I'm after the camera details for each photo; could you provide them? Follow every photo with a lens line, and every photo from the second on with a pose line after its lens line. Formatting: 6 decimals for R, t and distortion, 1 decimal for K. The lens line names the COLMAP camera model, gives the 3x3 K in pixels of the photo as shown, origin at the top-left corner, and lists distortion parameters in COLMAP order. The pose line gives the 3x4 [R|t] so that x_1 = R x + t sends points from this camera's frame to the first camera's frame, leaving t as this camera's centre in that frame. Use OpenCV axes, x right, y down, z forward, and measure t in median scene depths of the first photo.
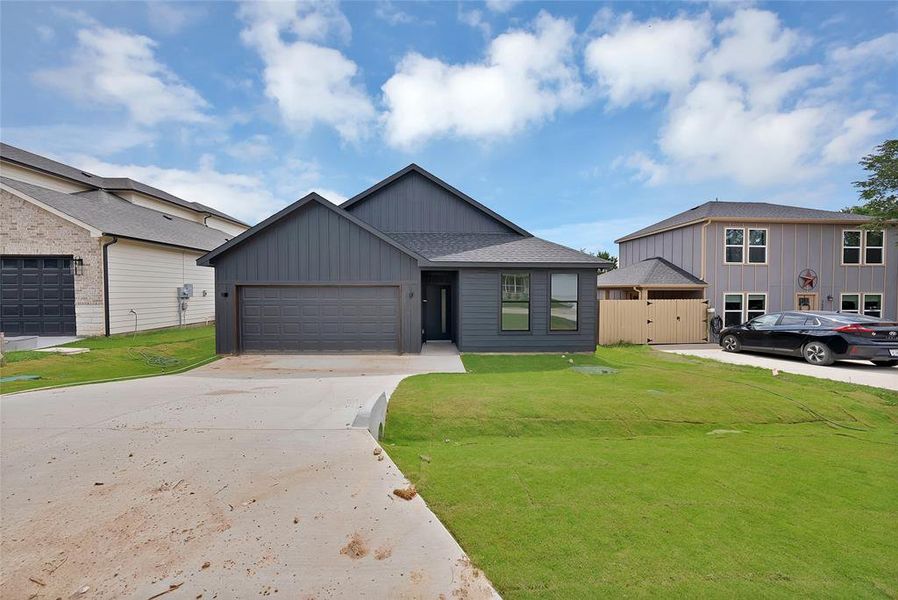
lens RADIAL K [[323.1, 0, 449.3], [0, 323.1, 296.4], [0, 0, 1]] dist [-0.000582, -0.000025]
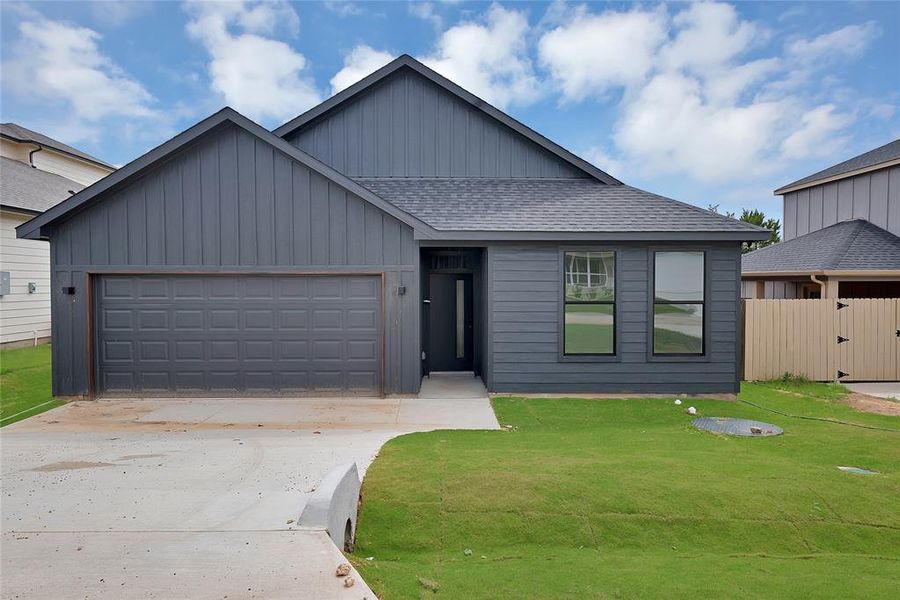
lens RADIAL K [[323.8, 0, 450.3], [0, 323.8, 296.3], [0, 0, 1]] dist [-0.000582, -0.000025]
pose [[0.999875, -0.000806, -0.015816, -0.026243], [0.001104, 0.999822, 0.018855, -0.004838], [0.015798, -0.018870, 0.999697, 0.443971]]
